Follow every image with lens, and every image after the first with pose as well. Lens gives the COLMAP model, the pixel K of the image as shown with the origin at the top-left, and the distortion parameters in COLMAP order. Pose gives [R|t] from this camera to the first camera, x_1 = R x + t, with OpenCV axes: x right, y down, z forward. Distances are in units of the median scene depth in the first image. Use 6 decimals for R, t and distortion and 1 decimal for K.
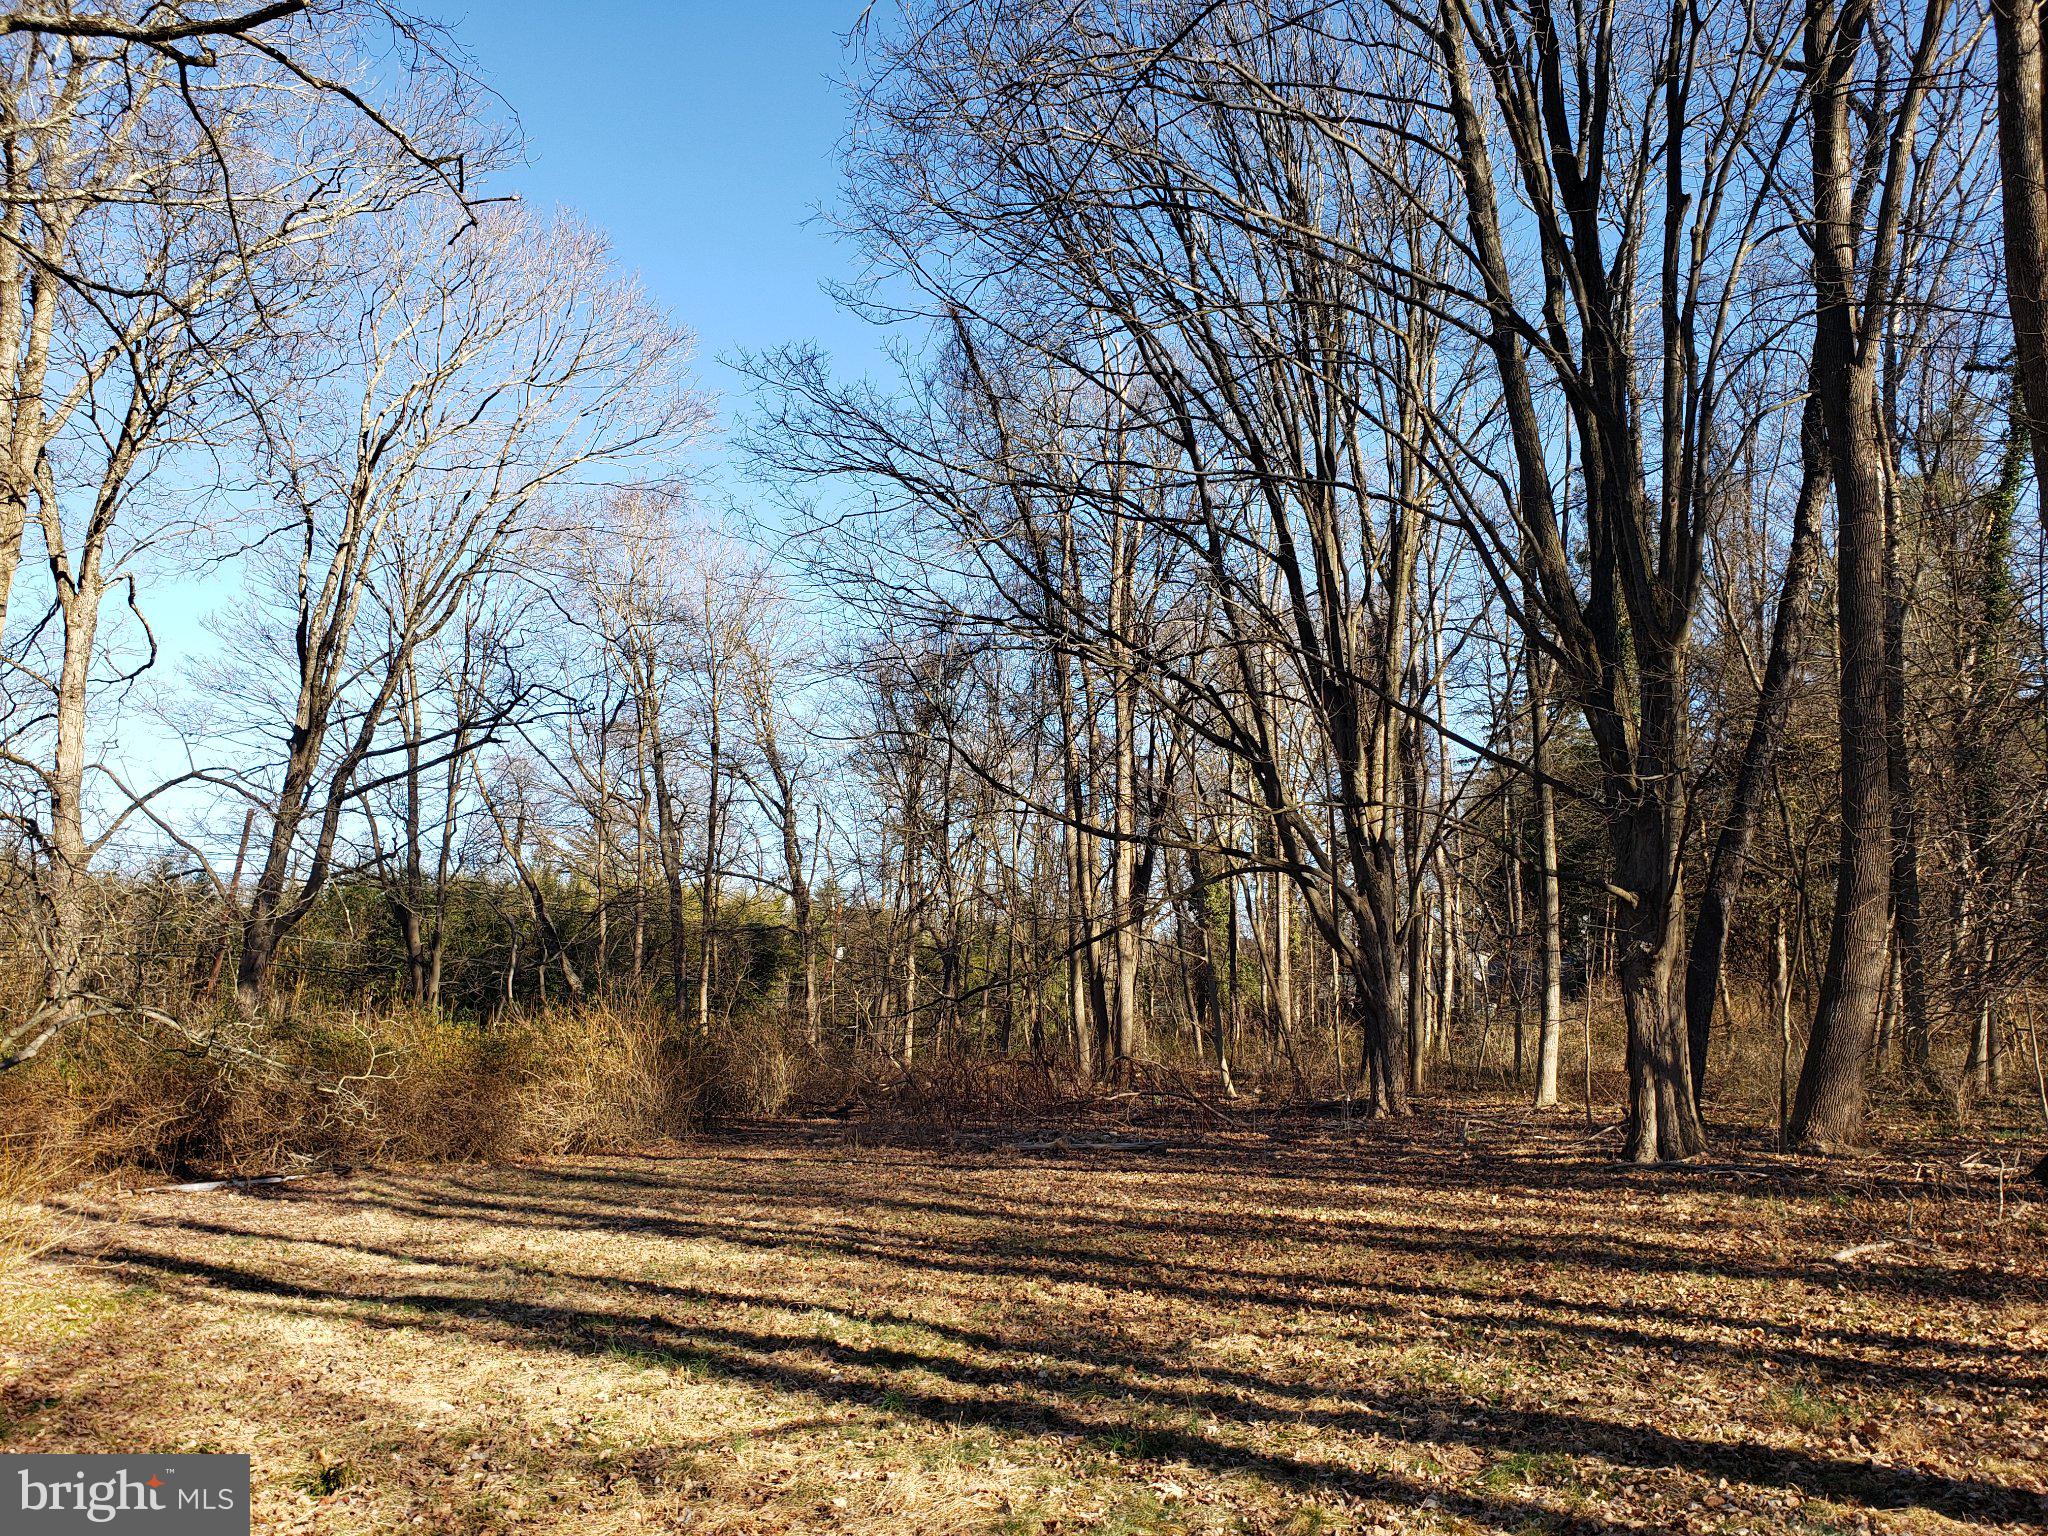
lens RADIAL K [[1609.7, 0, 1017.1], [0, 1609.7, 772.9], [0, 0, 1]] dist [0.040764, -0.003355]
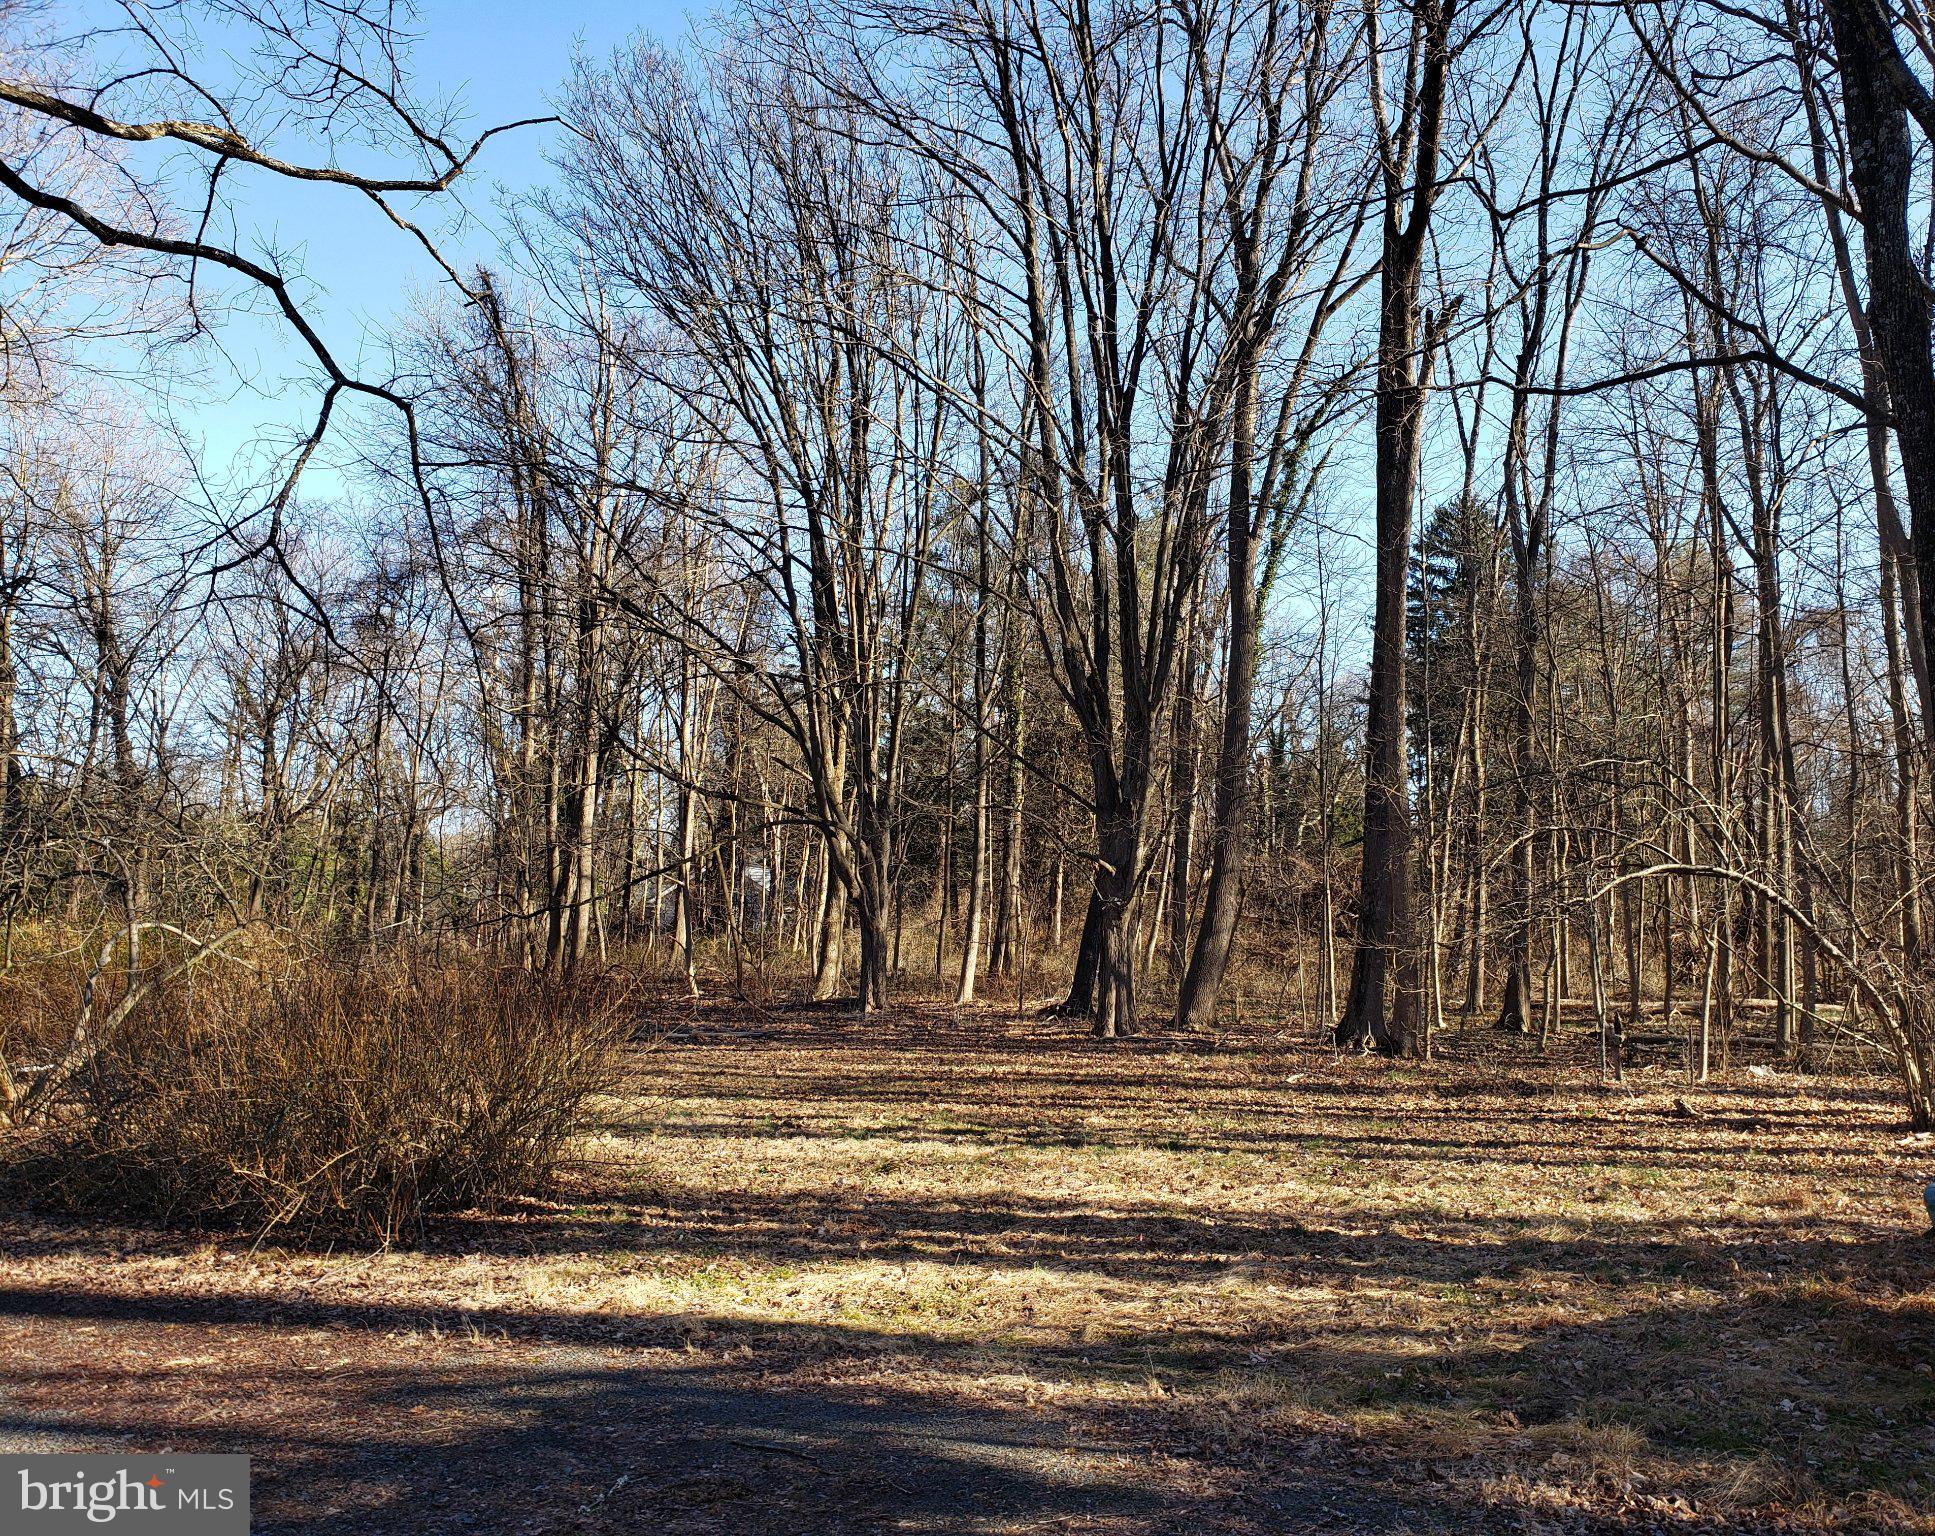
lens RADIAL K [[1592.4, 0, 1057.5], [0, 1592.4, 810.8], [0, 0, 1]] dist [0.088449, -0.072356]
pose [[0.867758, 0.060749, 0.493261, -0.304489], [-0.102116, 0.993119, 0.057334, -0.044961], [-0.486384, -0.100122, 0.867990, -0.214865]]
